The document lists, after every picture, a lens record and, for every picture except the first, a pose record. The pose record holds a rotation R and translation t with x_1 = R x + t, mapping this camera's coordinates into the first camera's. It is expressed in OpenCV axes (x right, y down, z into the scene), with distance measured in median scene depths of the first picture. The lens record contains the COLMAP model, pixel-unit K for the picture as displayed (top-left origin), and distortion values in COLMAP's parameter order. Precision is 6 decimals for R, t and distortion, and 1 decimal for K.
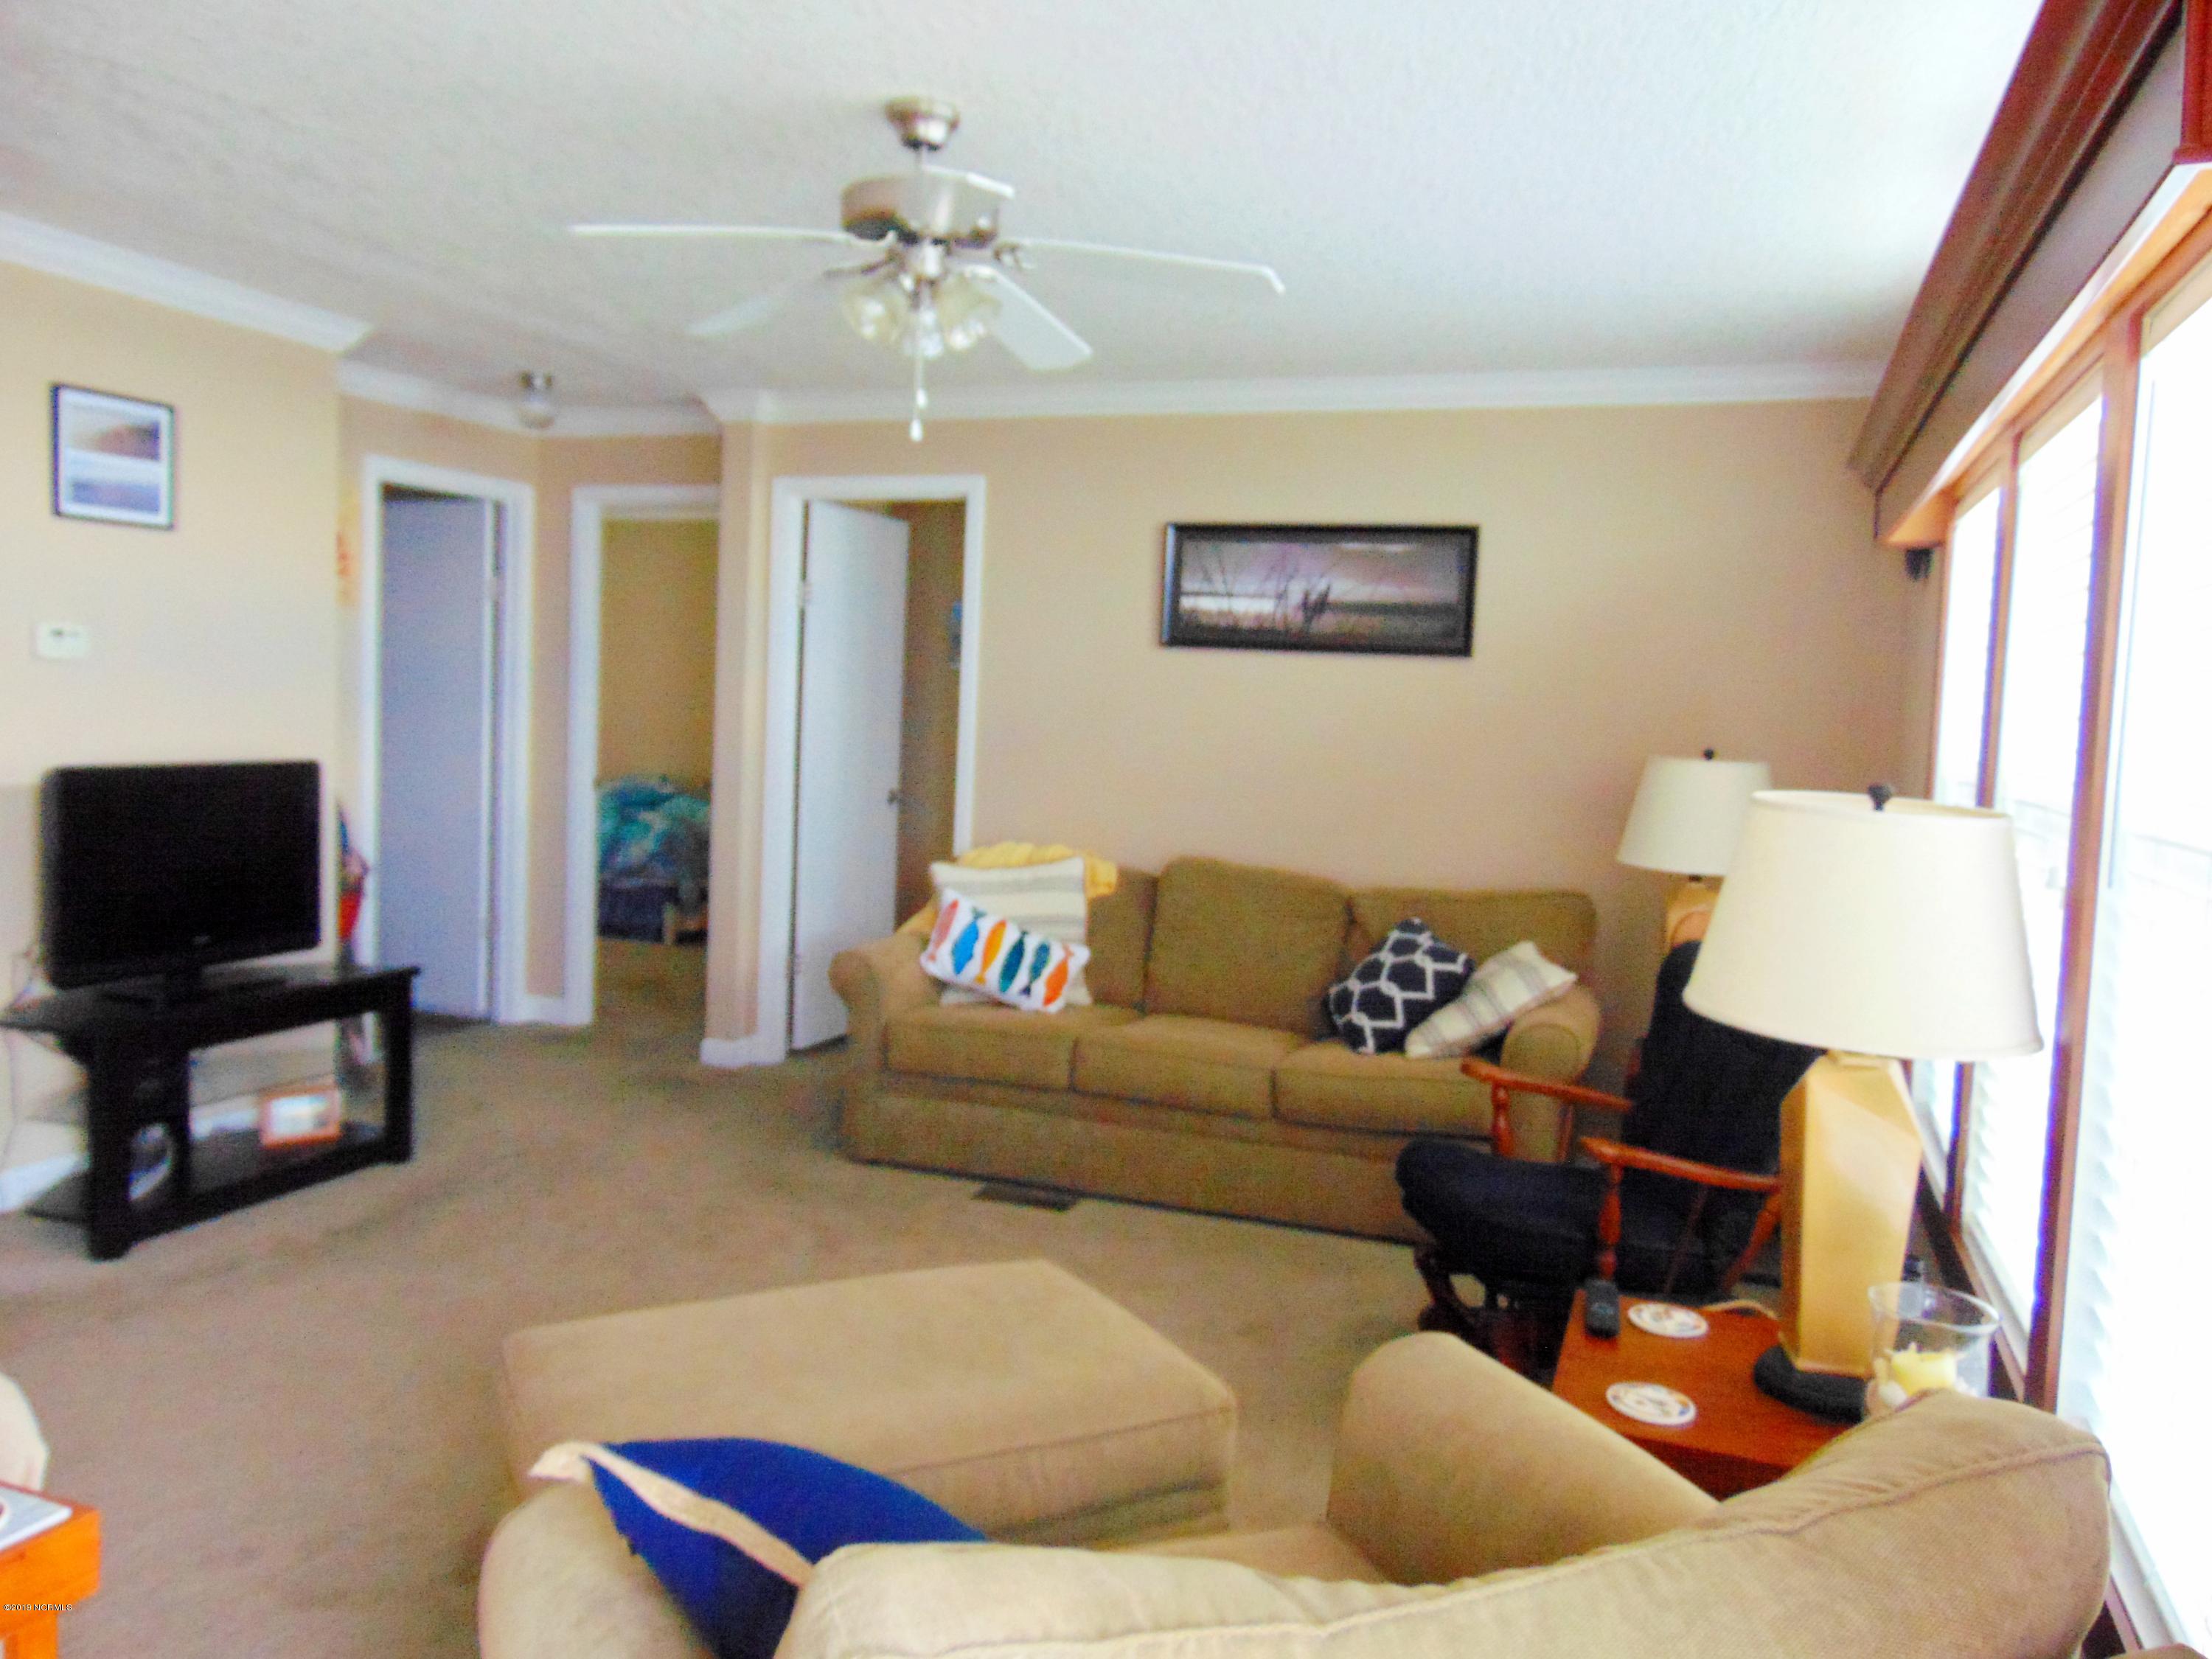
lens RADIAL K [[1651.4, 0, 1120.9], [0, 1651.4, 824.1], [0, 0, 1]] dist [-0.030202, 0.057669]
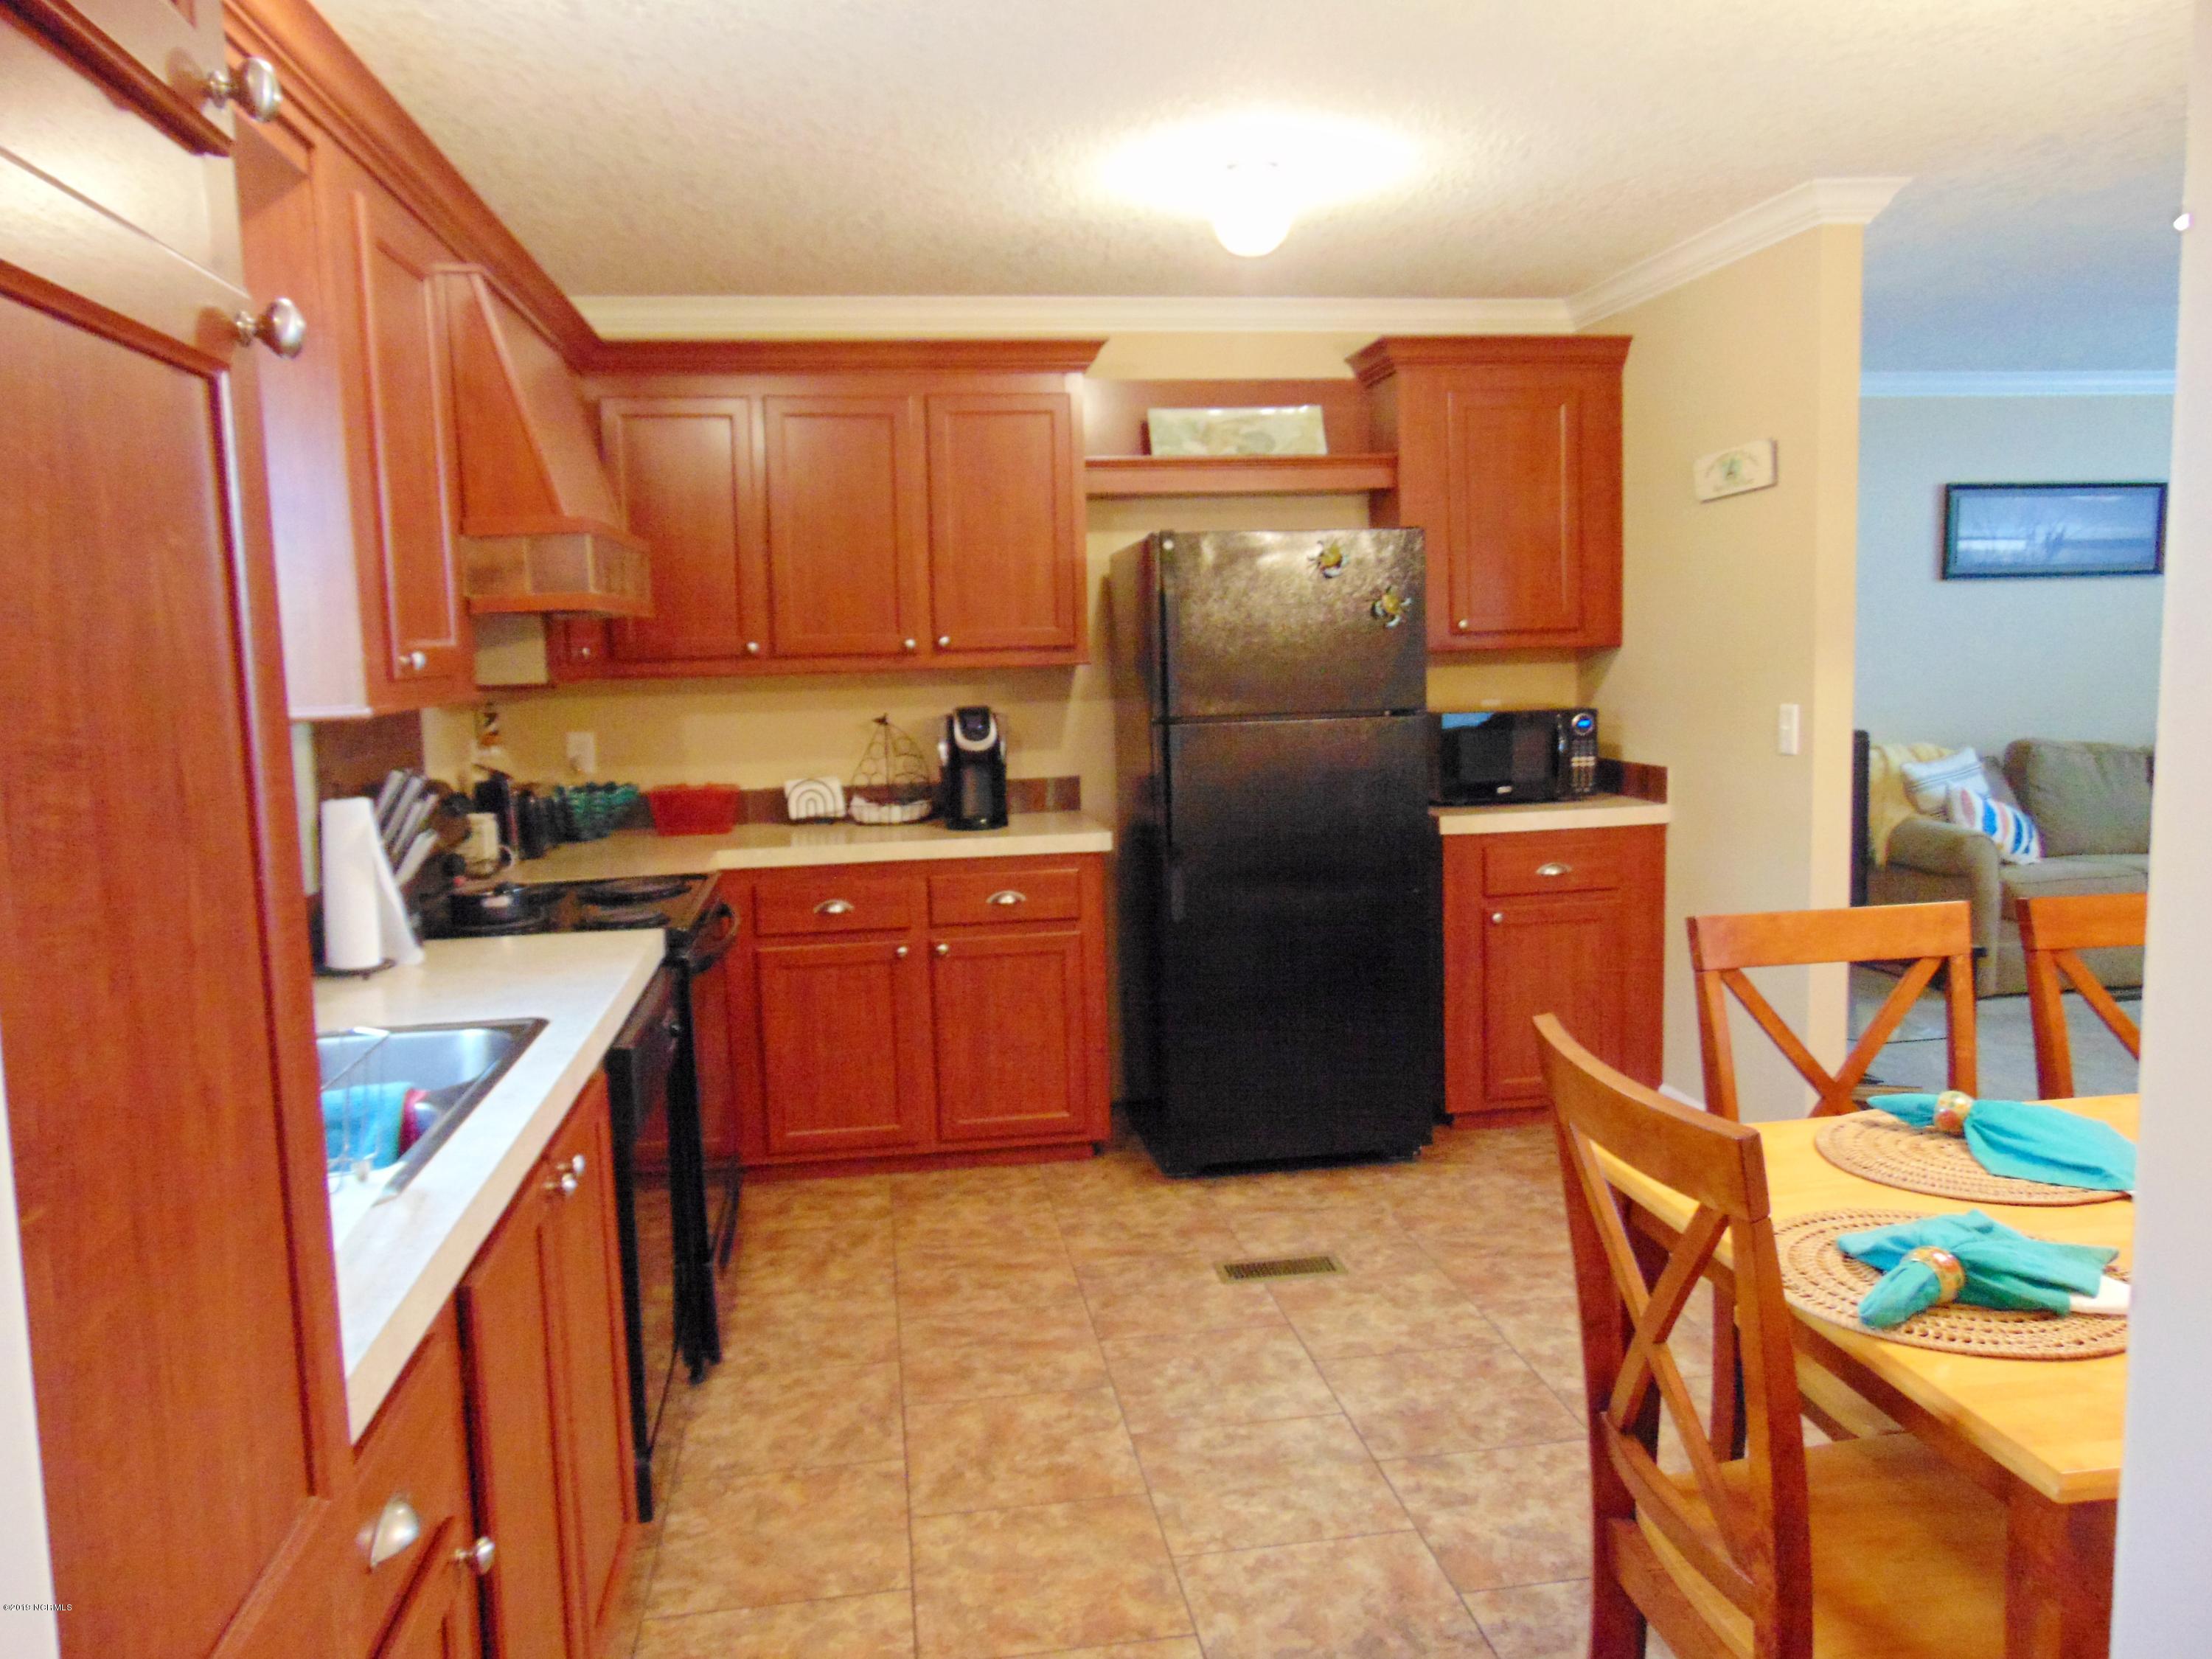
lens RADIAL K [[1651.4, 0, 1120.9], [0, 1651.4, 824.1], [0, 0, 1]] dist [-0.030202, 0.057669]
pose [[0.868366, -0.122161, 0.480642, -1.246258], [0.102582, 0.992471, 0.066916, -0.076063], [-0.485198, -0.008802, 0.874360, 0.206142]]
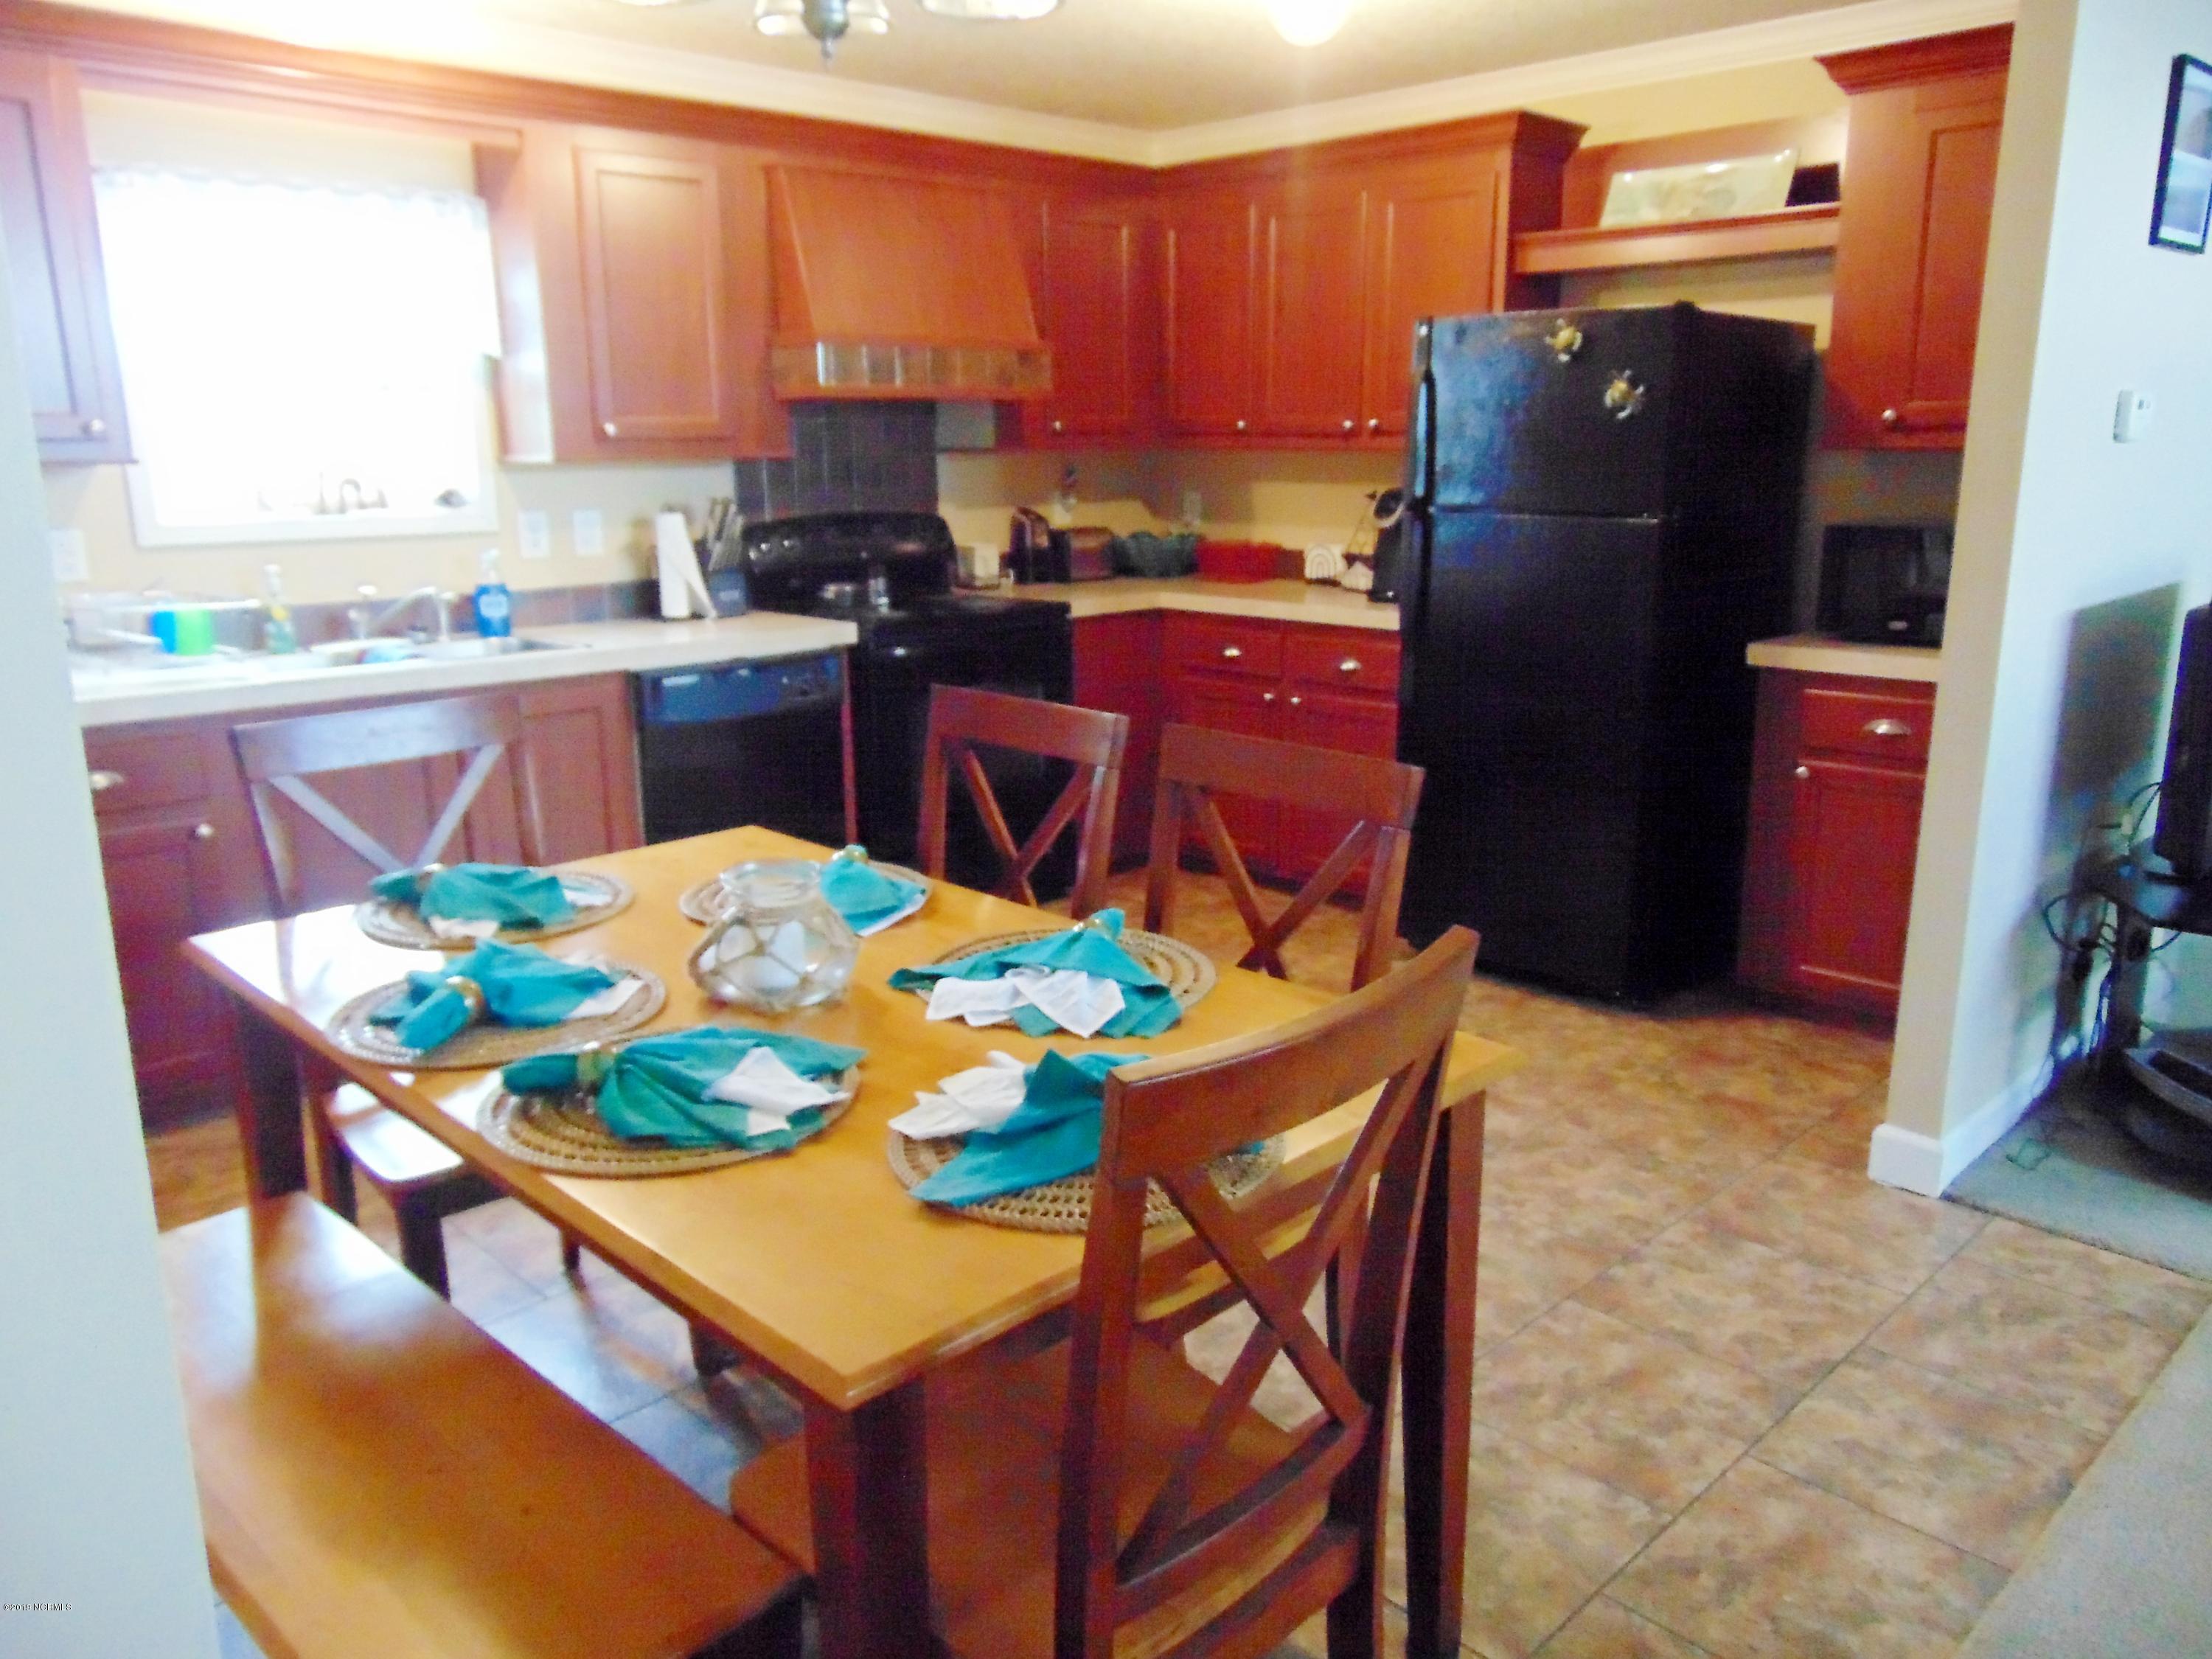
lens RADIAL K [[1651.4, 0, 1120.9], [0, 1651.4, 824.1], [0, 0, 1]] dist [-0.030202, 0.057669]
pose [[0.907700, 0.048074, -0.416856, -0.604914], [0.014053, 0.989376, 0.144699, -0.034024], [0.419384, -0.137201, 0.897381, 0.076220]]
